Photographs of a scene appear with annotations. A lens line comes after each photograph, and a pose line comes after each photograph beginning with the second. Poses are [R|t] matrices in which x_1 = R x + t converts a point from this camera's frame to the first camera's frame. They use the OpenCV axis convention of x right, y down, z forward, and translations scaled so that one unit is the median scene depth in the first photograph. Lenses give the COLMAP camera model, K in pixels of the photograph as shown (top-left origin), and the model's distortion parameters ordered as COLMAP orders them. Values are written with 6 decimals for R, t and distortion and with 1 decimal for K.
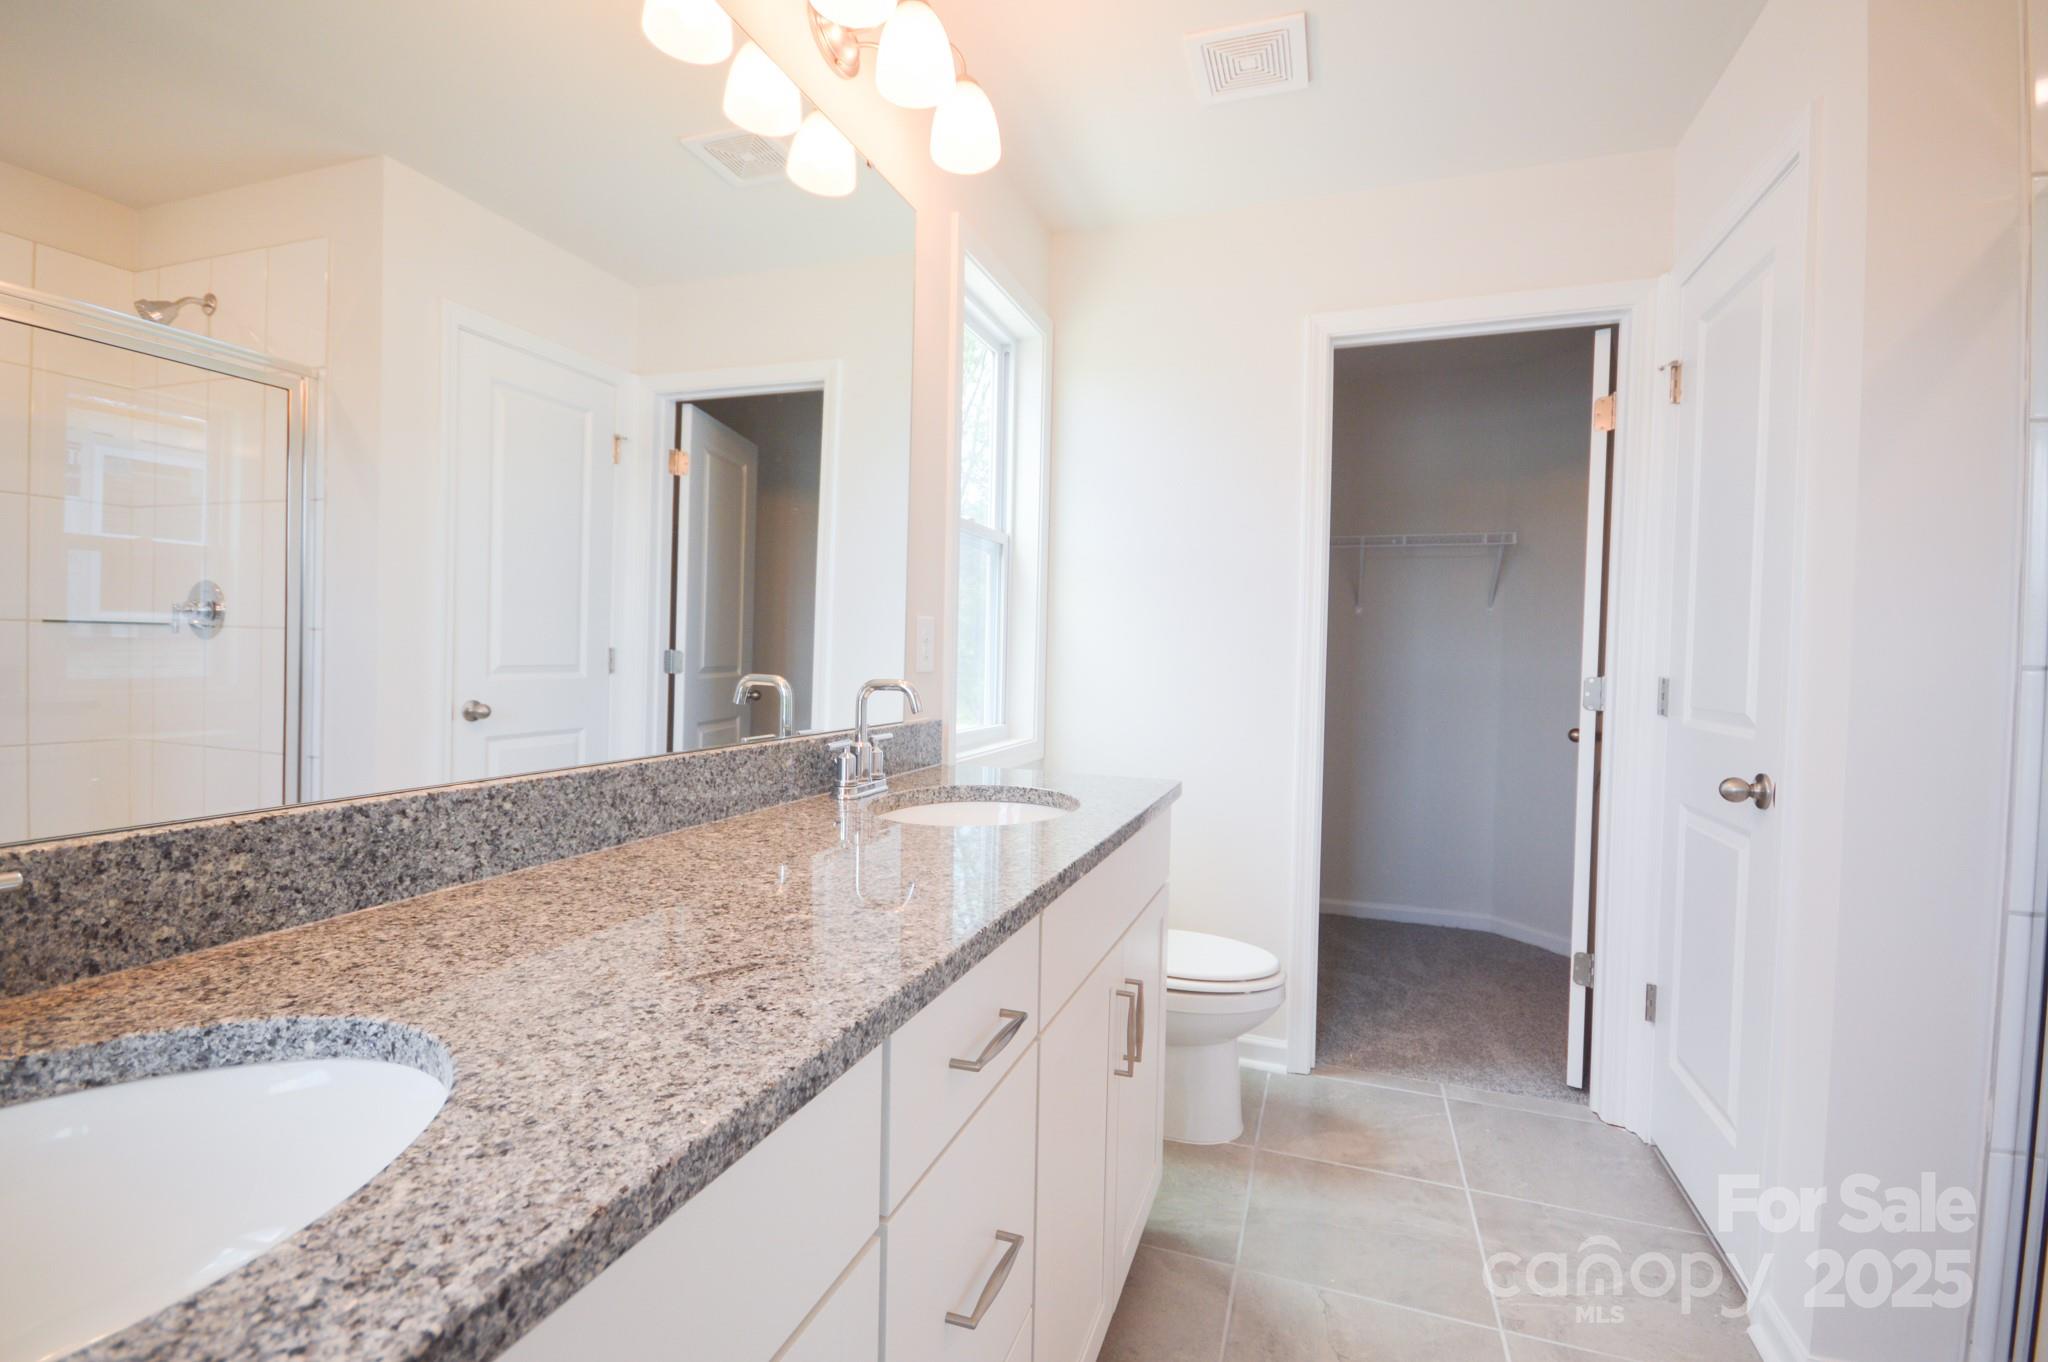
lens RADIAL K [[918.2, 0, 1027.9], [0, 918.2, 682.9], [0, 0, 1]] dist [0.023329, -0.016748]
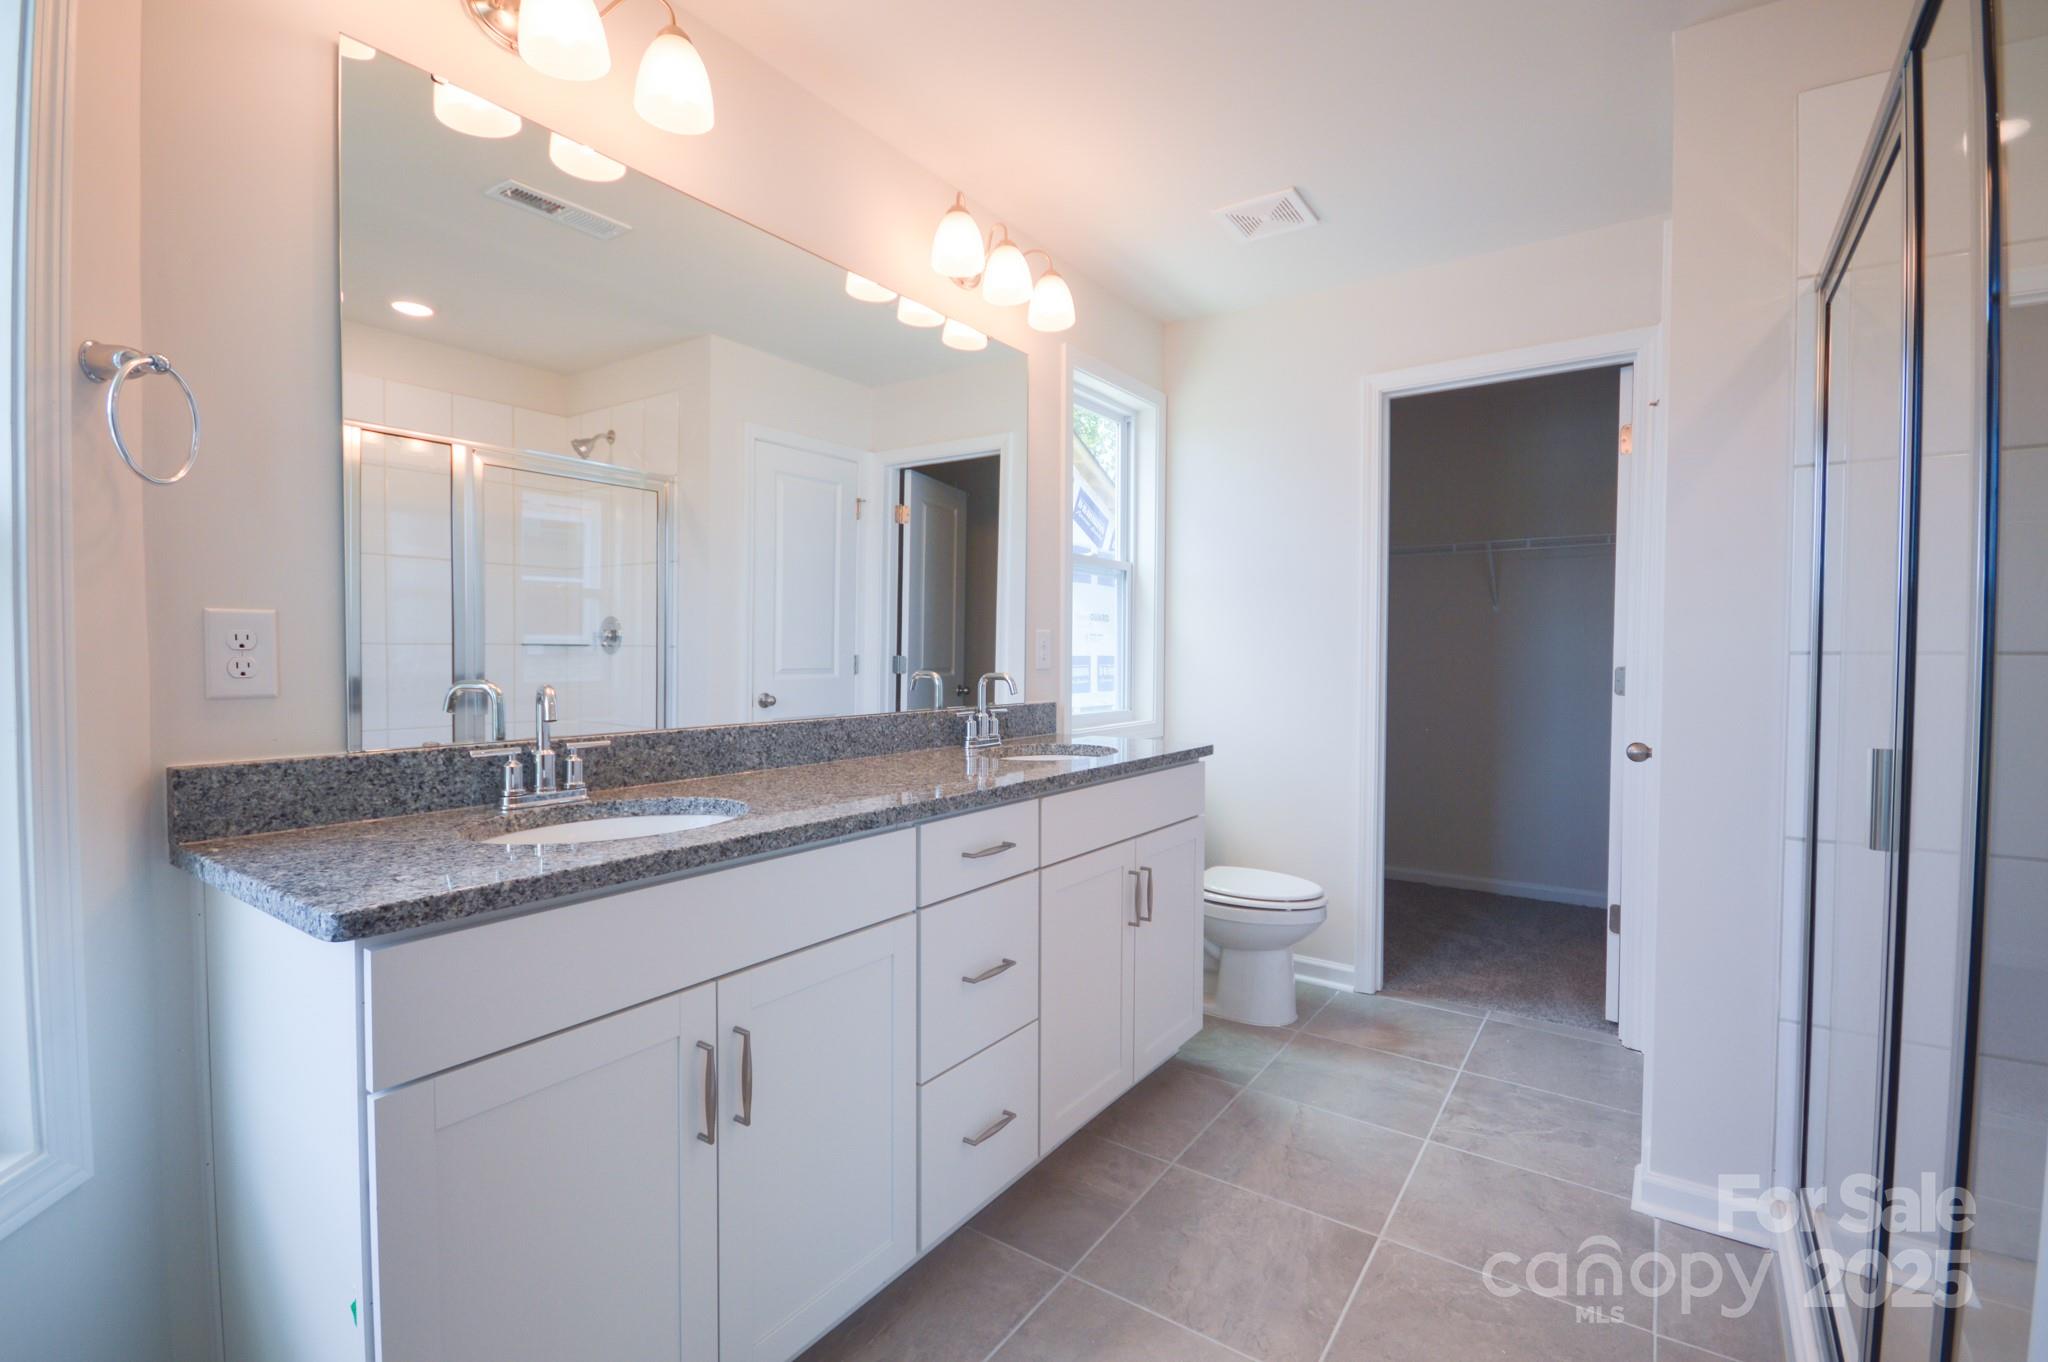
lens RADIAL K [[918.2, 0, 1027.9], [0, 918.2, 682.9], [0, 0, 1]] dist [0.023329, -0.016748]
pose [[0.963988, -0.008671, -0.265803, 0.209587], [0.008136, 0.999962, -0.003113, 0.012216], [0.265820, 0.000839, 0.964022, -0.327137]]
